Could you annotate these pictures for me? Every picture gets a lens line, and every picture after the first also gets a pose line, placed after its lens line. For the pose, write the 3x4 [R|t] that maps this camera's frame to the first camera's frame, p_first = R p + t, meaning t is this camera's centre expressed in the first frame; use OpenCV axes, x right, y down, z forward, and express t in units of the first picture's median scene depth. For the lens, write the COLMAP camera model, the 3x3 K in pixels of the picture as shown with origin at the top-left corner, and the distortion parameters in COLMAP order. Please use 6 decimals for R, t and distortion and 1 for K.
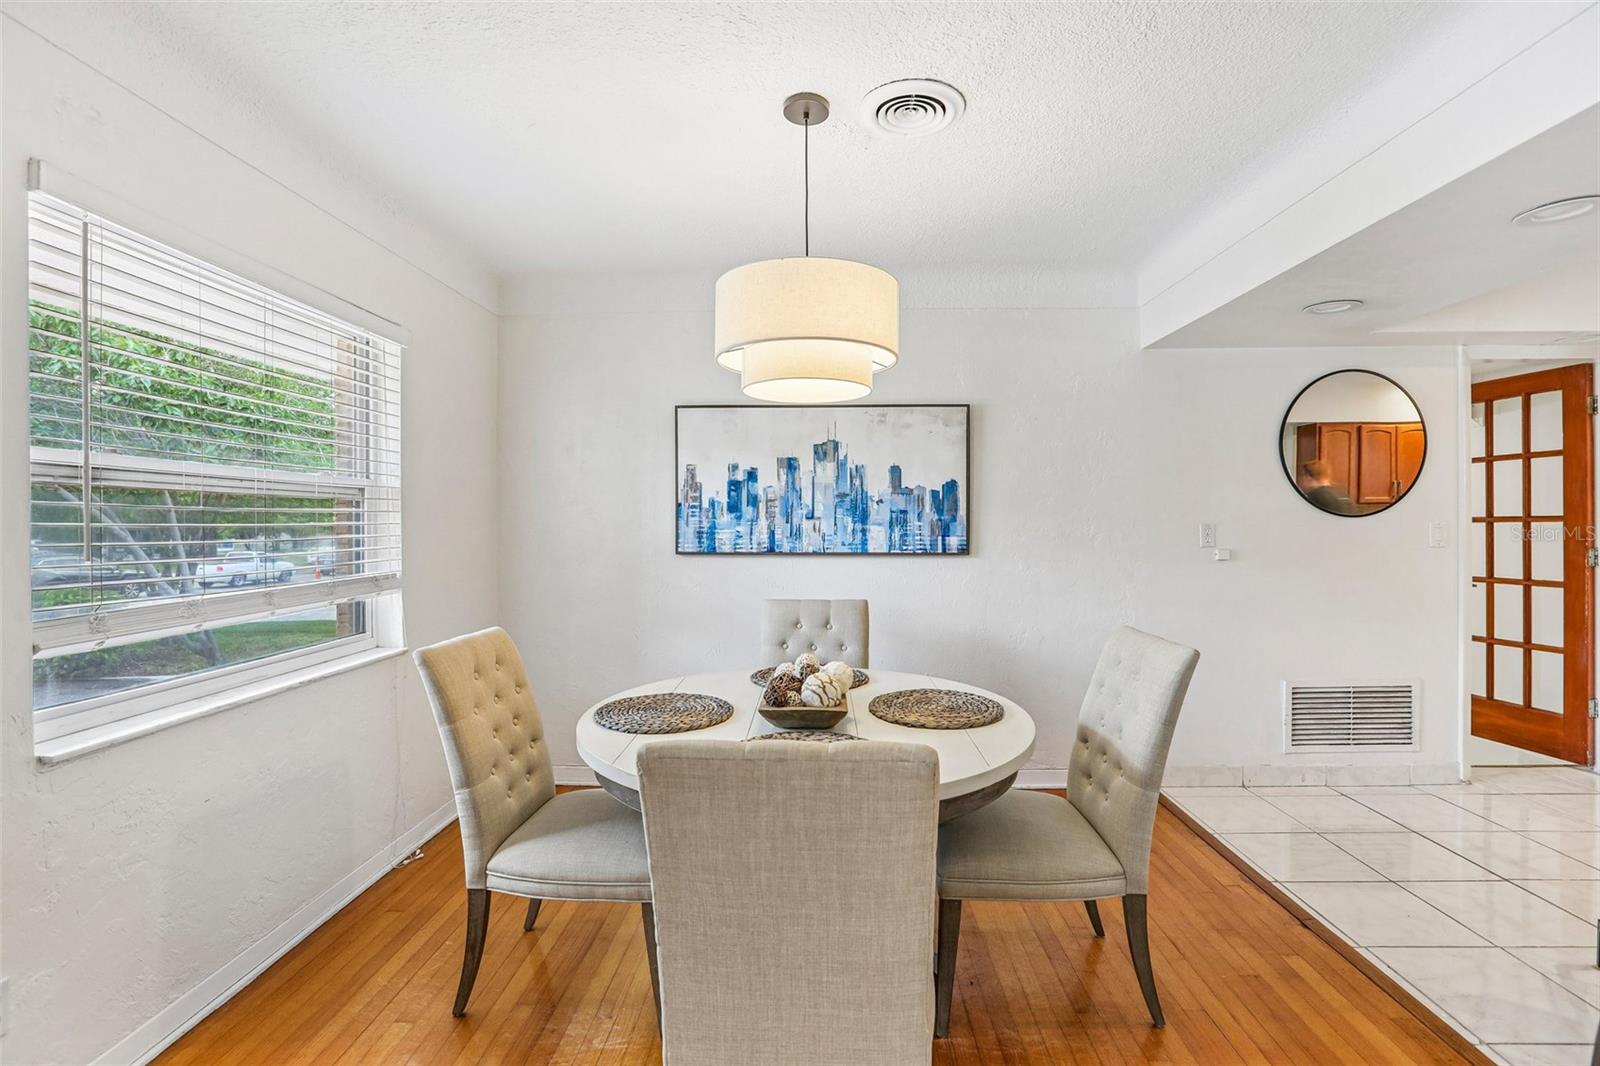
lens RADIAL K [[729.0, 0, 797.8], [0, 729.0, 522.0], [0, 0, 1]] dist [-0.027429, 0.003087]
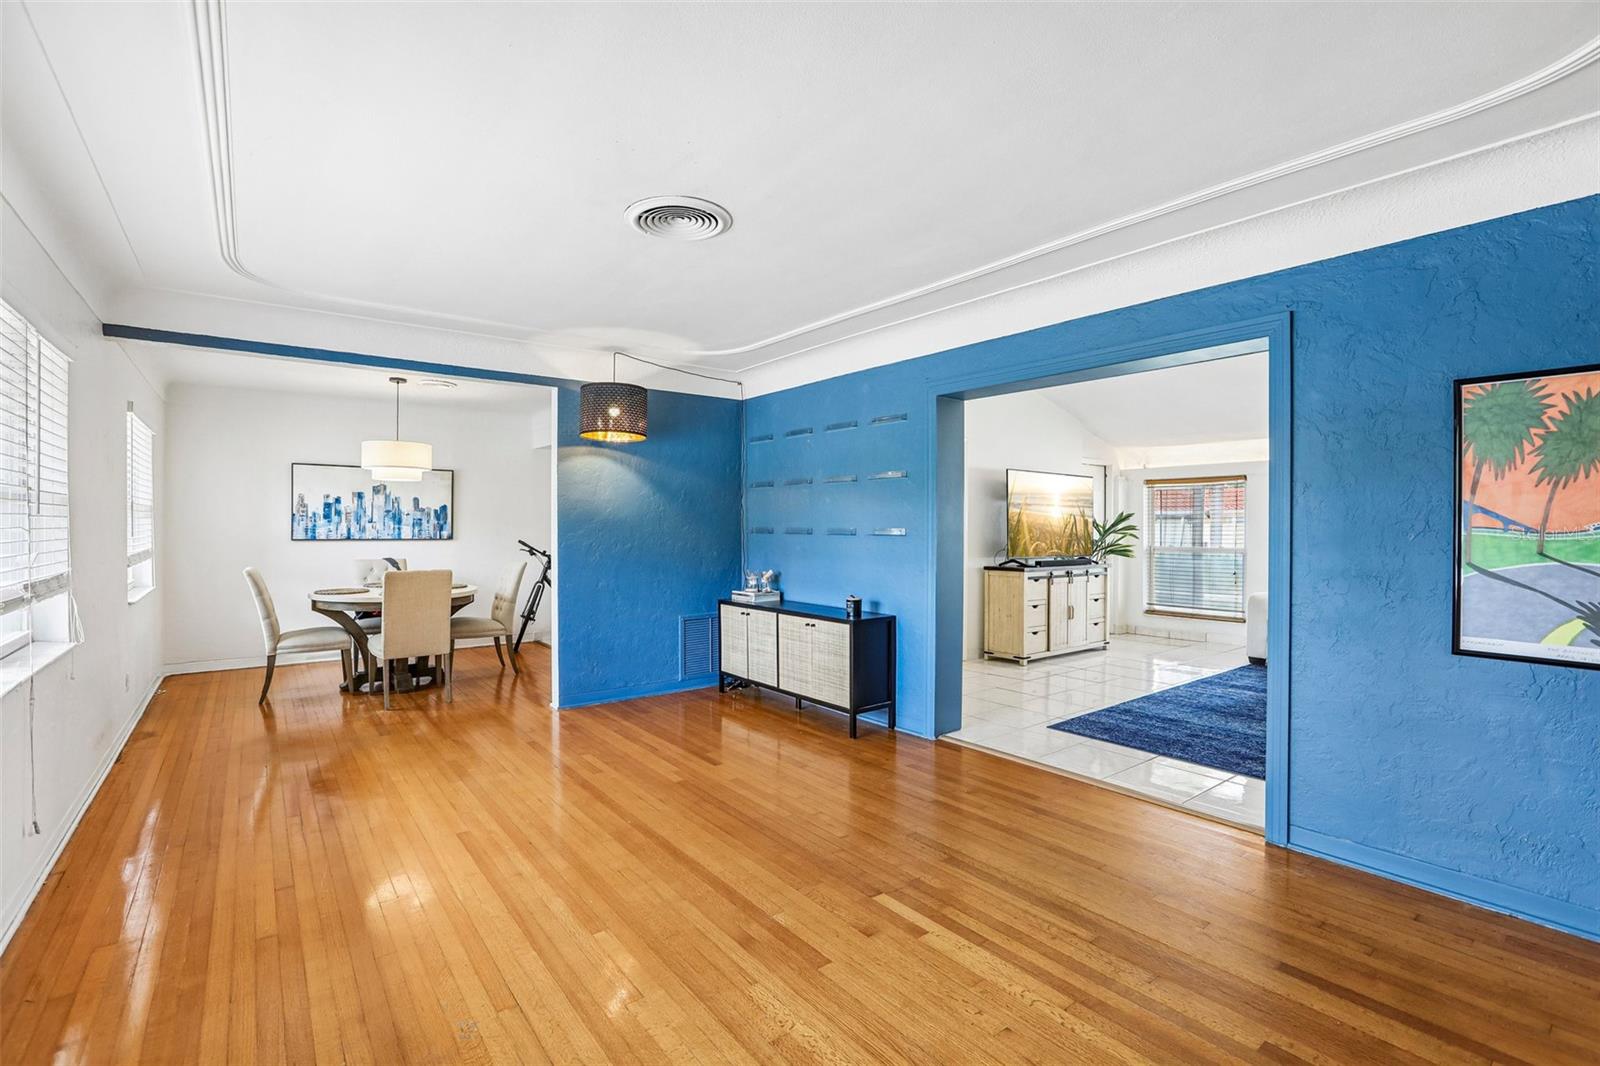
lens RADIAL K [[729.0, 0, 796.4], [0, 729.0, 528.4], [0, 0, 1]] dist [-0.027429, 0.003087]
pose [[0.768403, 0.001834, 0.639964, -0.360951], [-0.006158, 0.999971, 0.004528, -0.003933], [-0.639937, -0.007420, 0.768392, -1.319946]]
